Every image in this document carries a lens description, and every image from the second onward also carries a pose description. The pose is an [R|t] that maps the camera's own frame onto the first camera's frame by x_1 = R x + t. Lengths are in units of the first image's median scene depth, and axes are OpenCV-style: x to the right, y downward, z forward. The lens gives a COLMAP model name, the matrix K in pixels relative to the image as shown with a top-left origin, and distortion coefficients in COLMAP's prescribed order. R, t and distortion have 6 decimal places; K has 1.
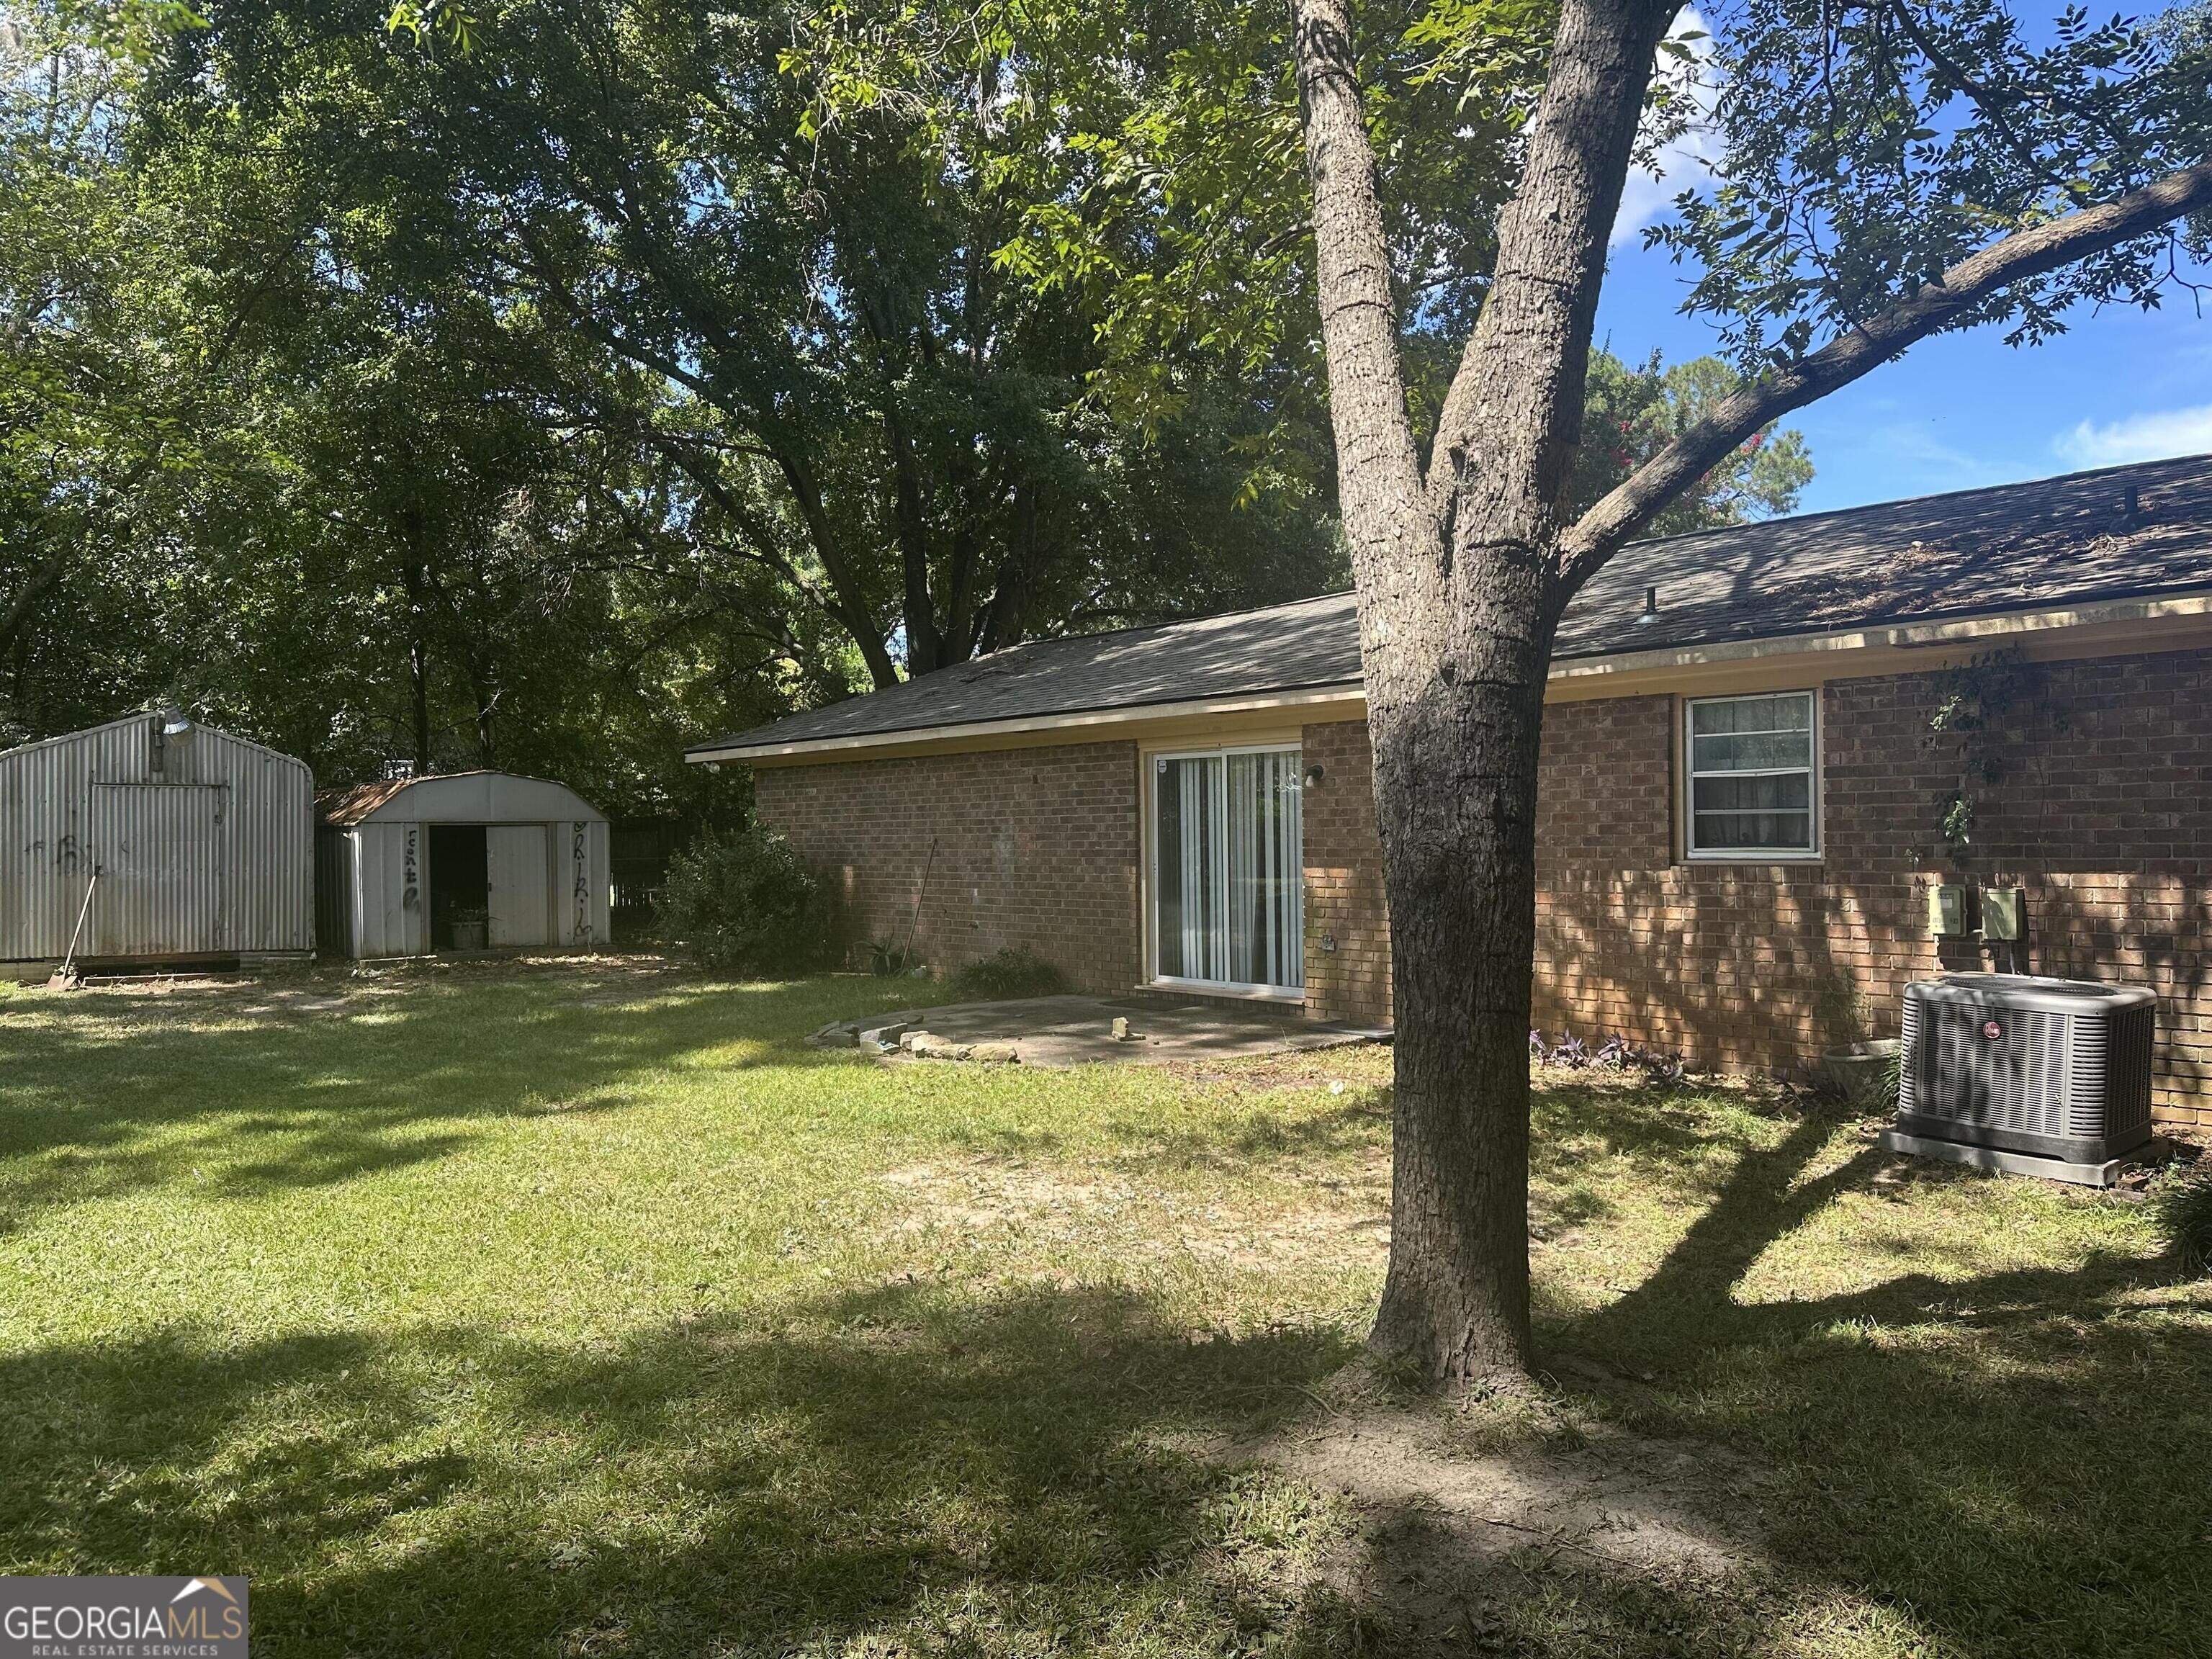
lens RADIAL K [[1543.7, 0, 1101.1], [0, 1543.7, 849.3], [0, 0, 1]] dist [0.054813, -0.076825]
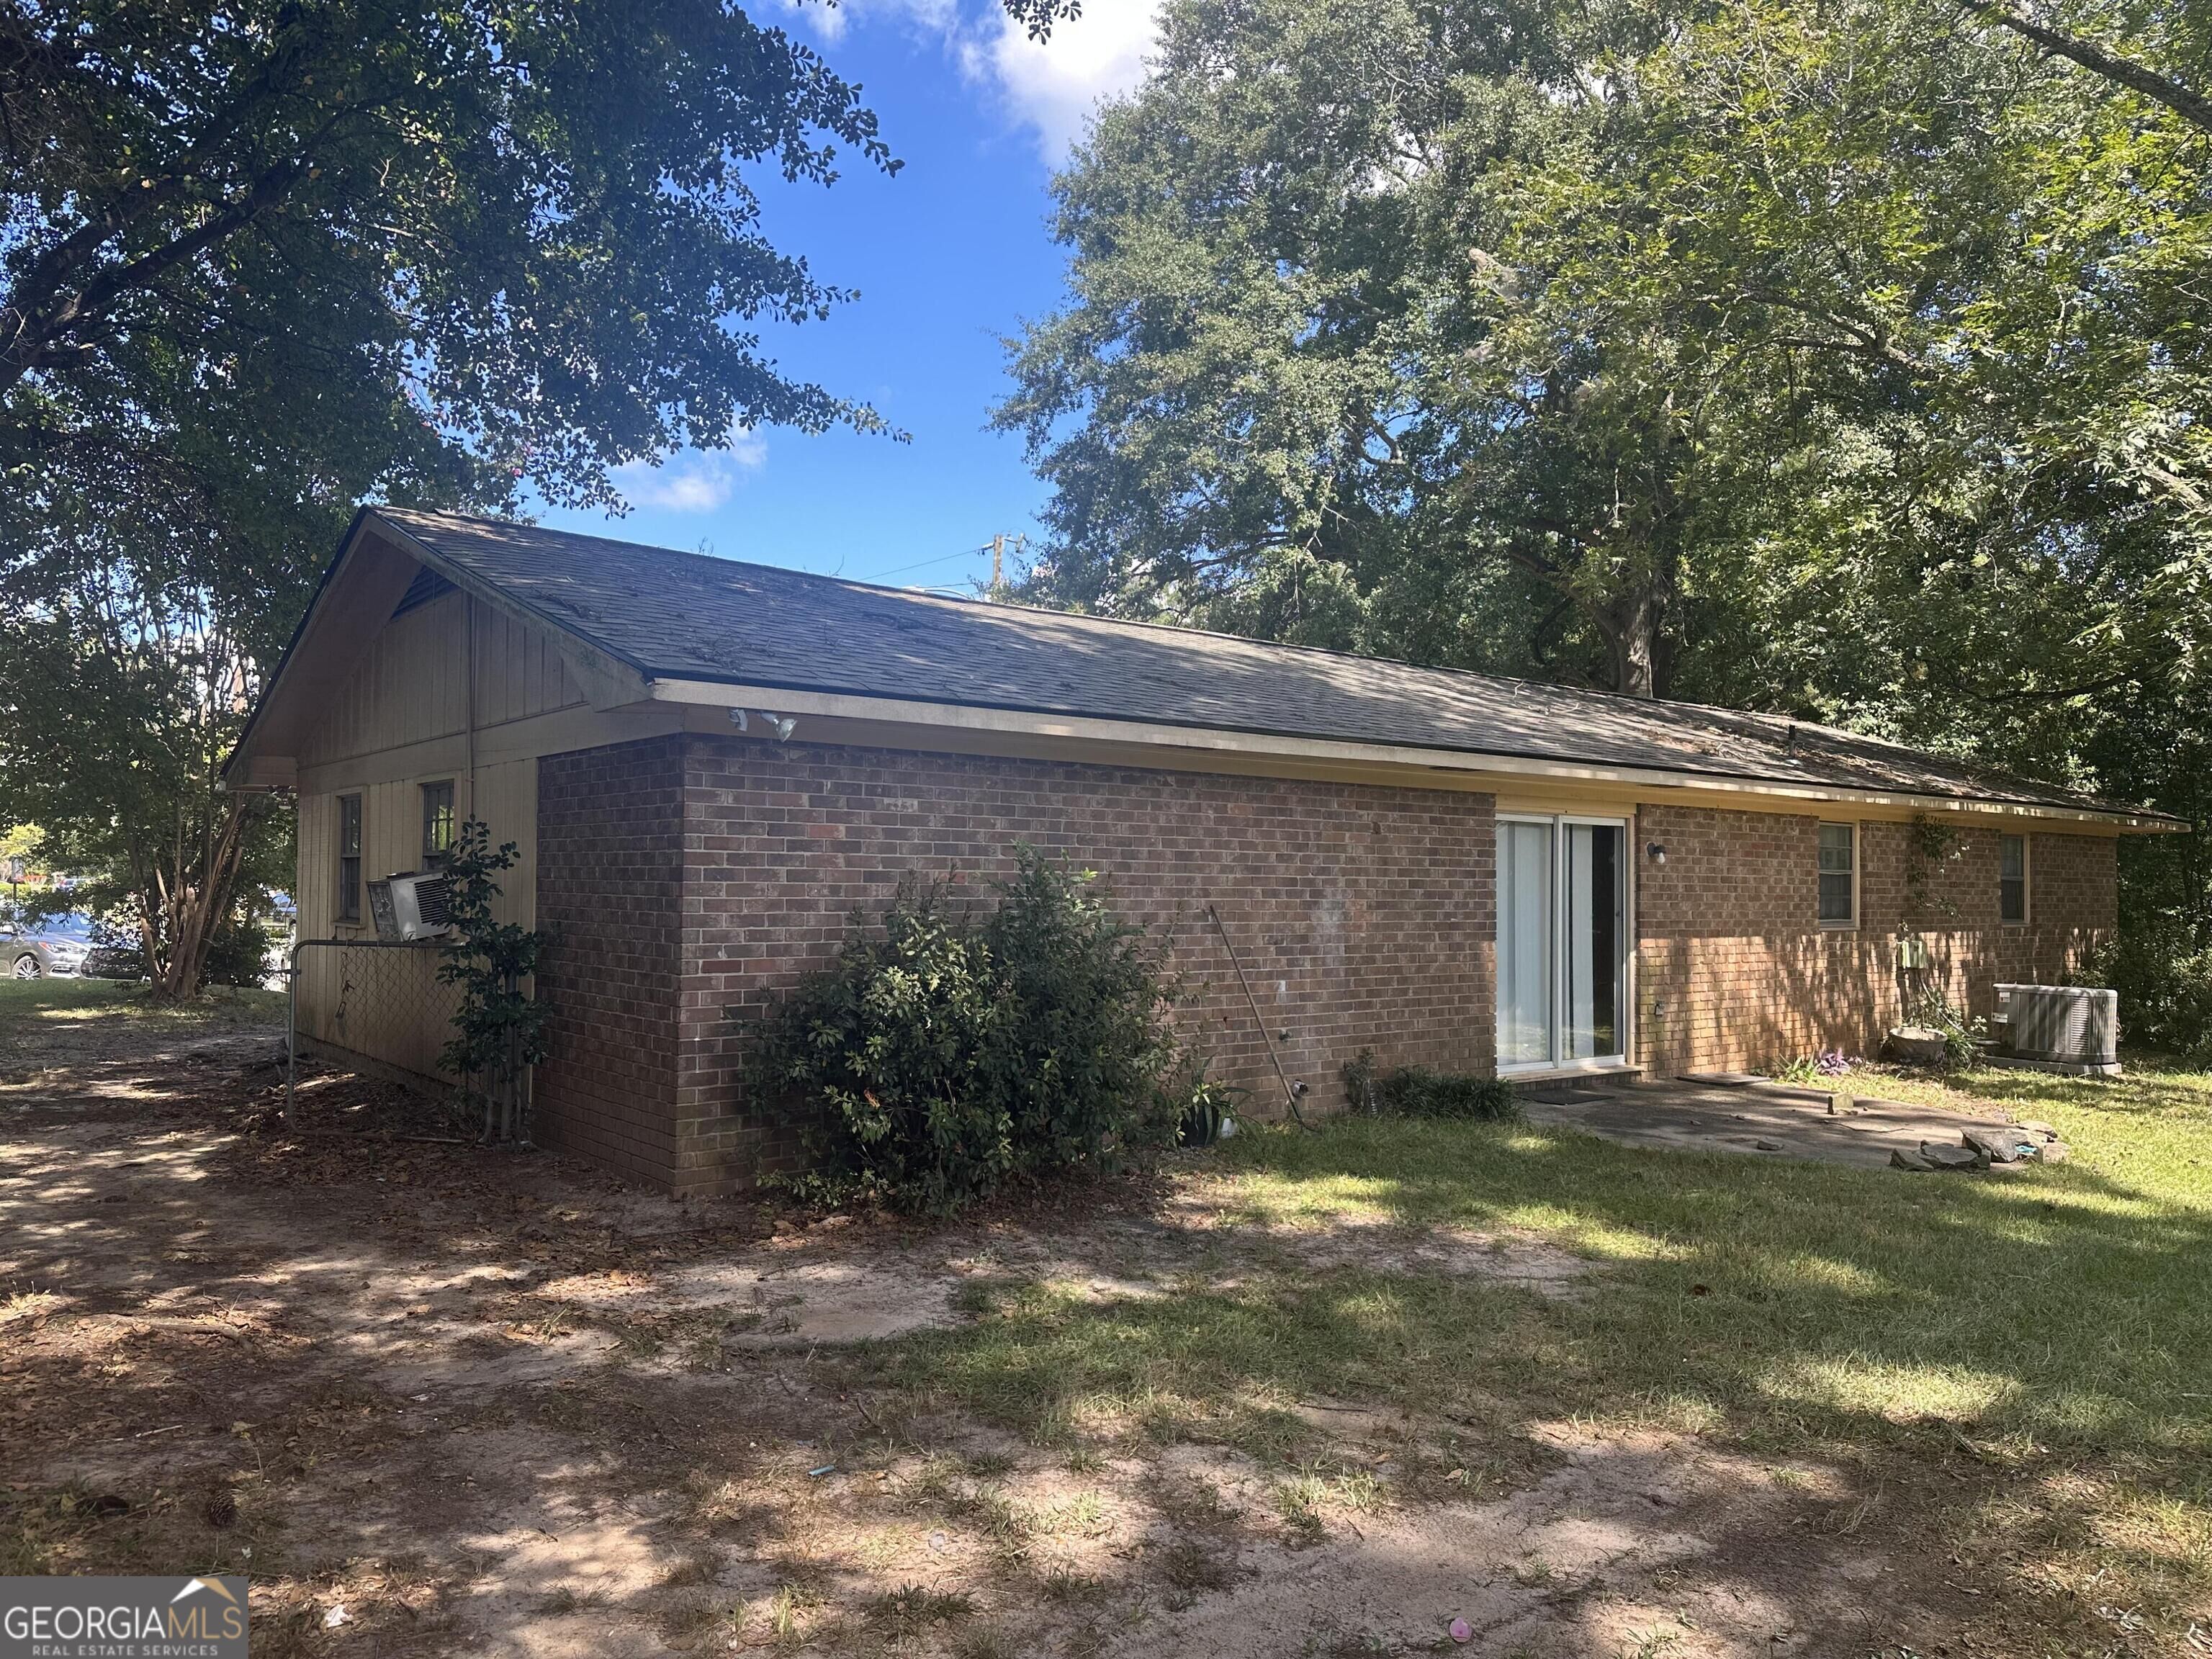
lens RADIAL K [[1500.0, 0, 1102.6], [0, 1500.0, 844.9], [0, 0, 1]] dist [0.169083, -0.301158]
pose [[0.062452, 0.035330, 0.997422, -1.289782], [-0.008521, 0.999356, -0.034864, -0.017556], [-0.998012, -0.006322, 0.062712, 1.800303]]
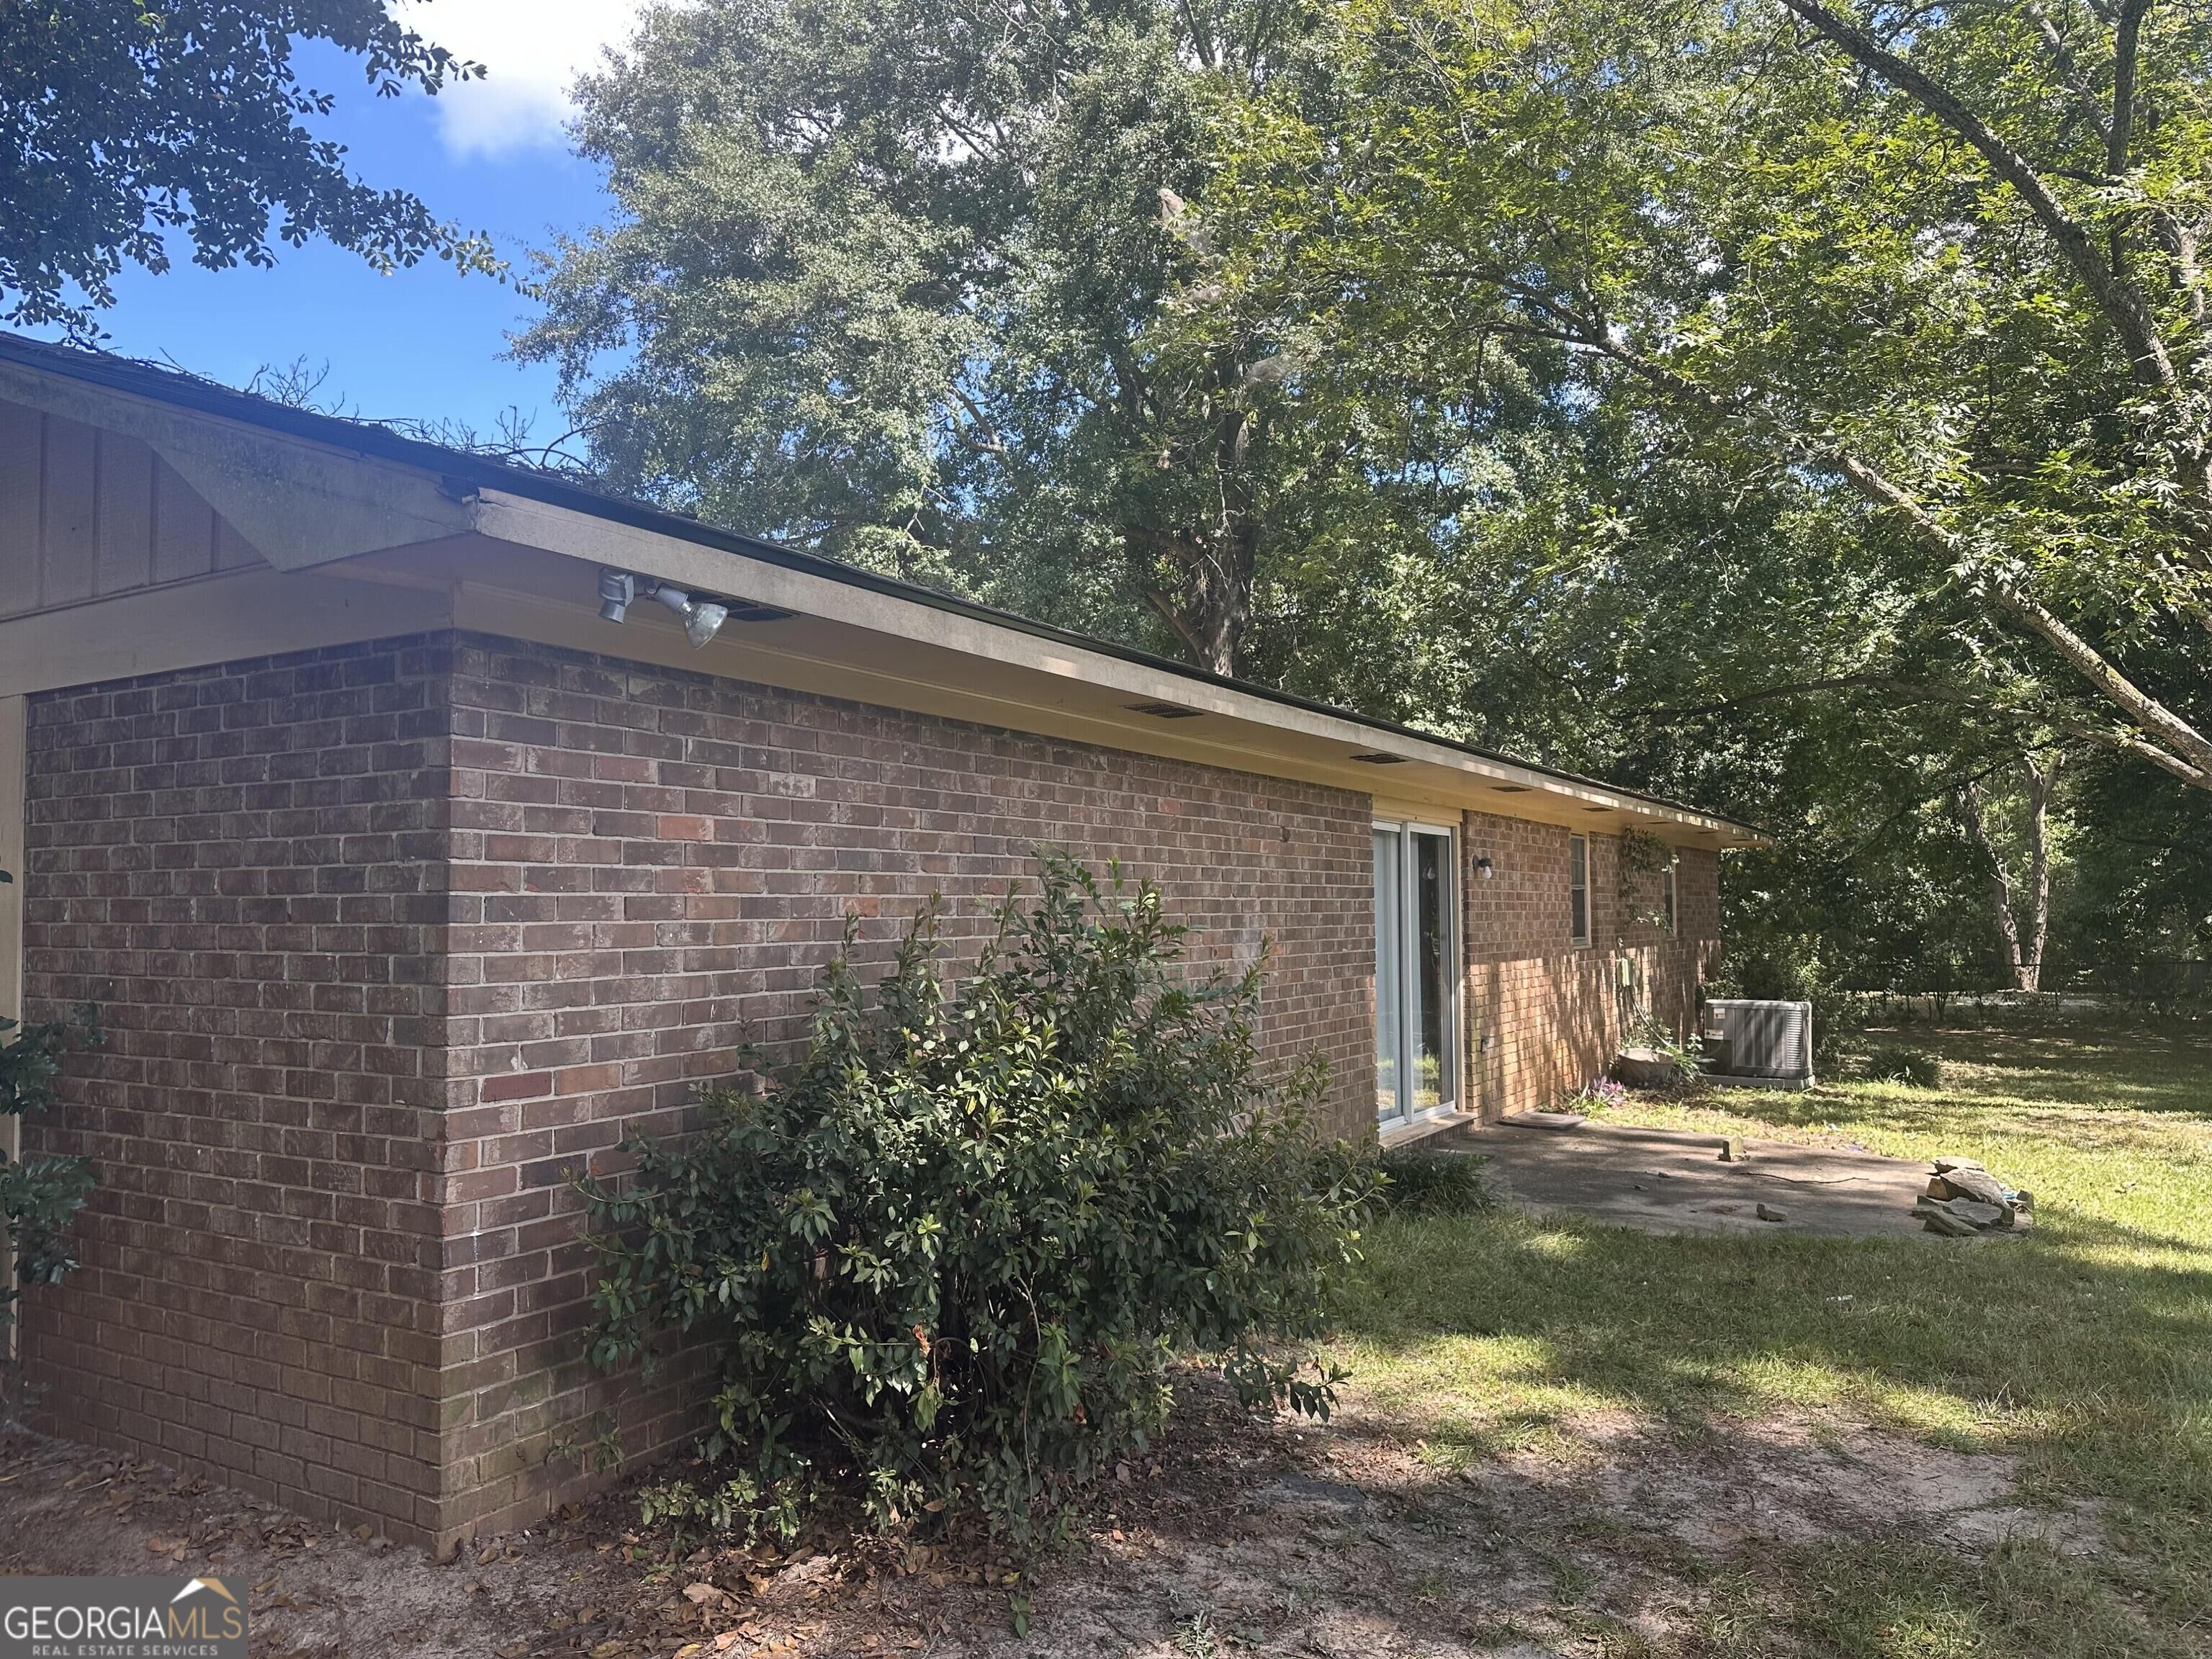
lens RADIAL K [[1514.4, 0, 1109.2], [0, 1514.4, 845.2], [0, 0, 1]] dist [0.106618, -0.161729]
pose [[-0.296899, 0.051779, 0.953504, -0.928847], [0.012144, 0.998653, -0.050449, -0.022601], [-0.954832, -0.003399, -0.297128, 2.037747]]
